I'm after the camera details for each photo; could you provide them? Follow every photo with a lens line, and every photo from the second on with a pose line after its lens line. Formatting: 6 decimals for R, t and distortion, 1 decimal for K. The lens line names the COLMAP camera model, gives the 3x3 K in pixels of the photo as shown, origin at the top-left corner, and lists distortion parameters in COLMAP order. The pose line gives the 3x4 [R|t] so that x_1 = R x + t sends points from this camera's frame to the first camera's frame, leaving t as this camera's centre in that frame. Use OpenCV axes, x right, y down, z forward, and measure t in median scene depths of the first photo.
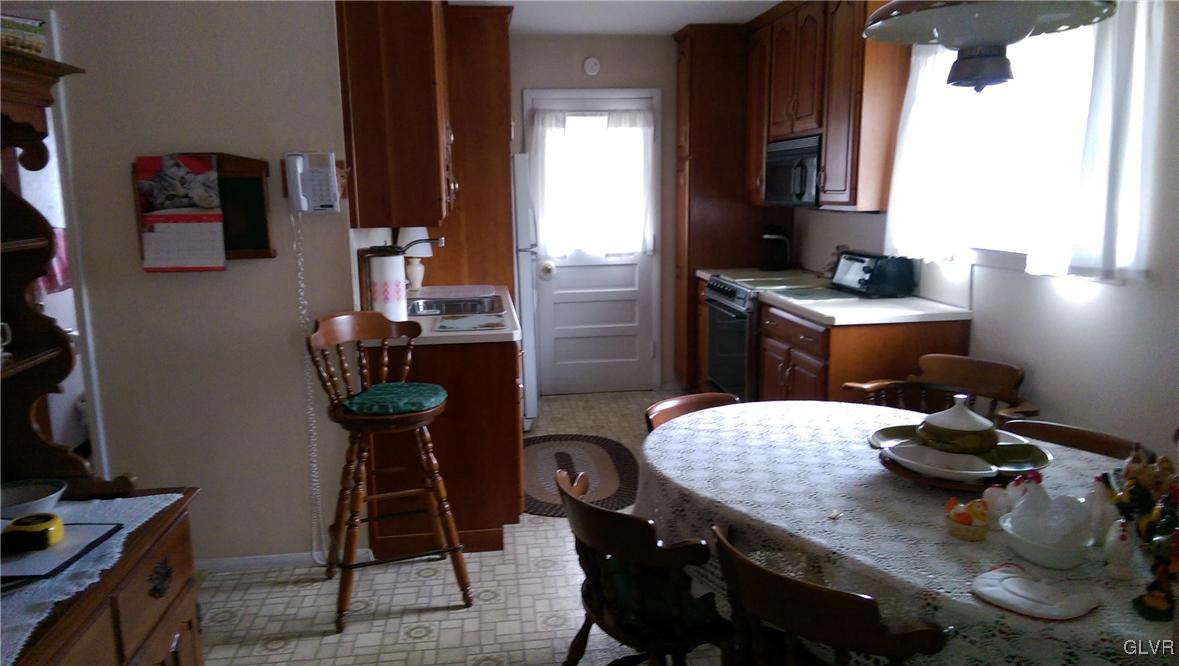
lens RADIAL K [[852.1, 0, 585.4], [0, 852.1, 337.9], [0, 0, 1]] dist [0.002876, -0.003820]
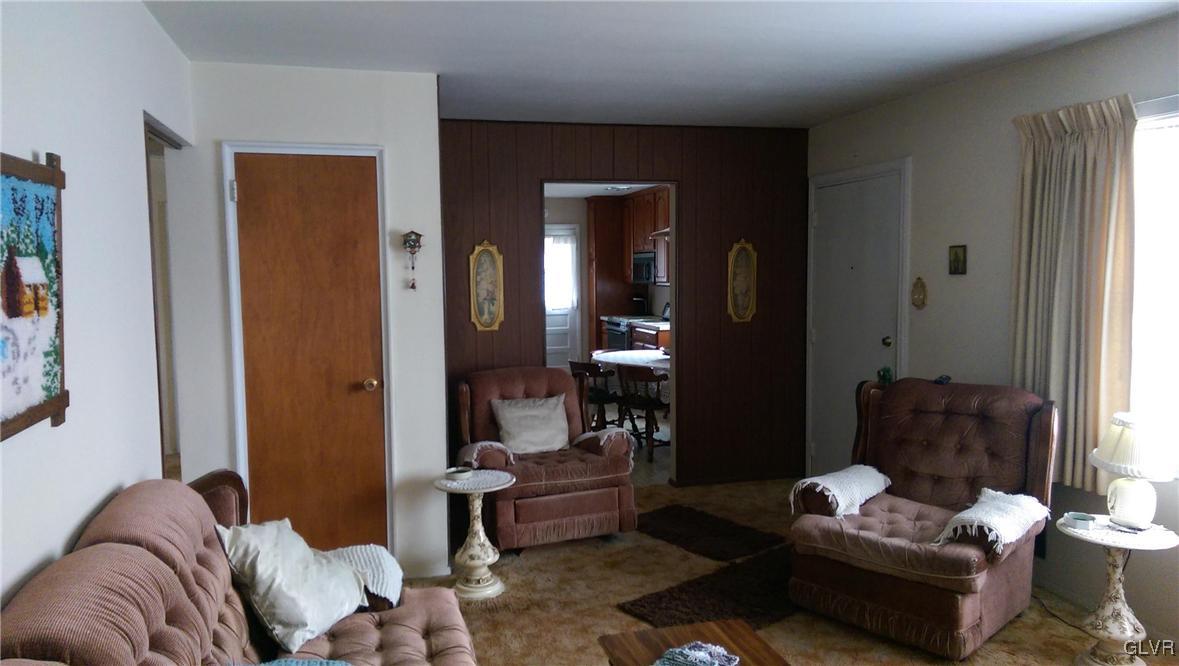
lens RADIAL K [[852.1, 0, 590.2], [0, 852.1, 334.4], [0, 0, 1]] dist [0.002876, -0.003820]
pose [[0.989946, -0.009046, 0.141157, -0.174268], [0.022858, 0.995067, -0.096538, 0.154899], [-0.139587, 0.098794, 0.985269, -0.950486]]
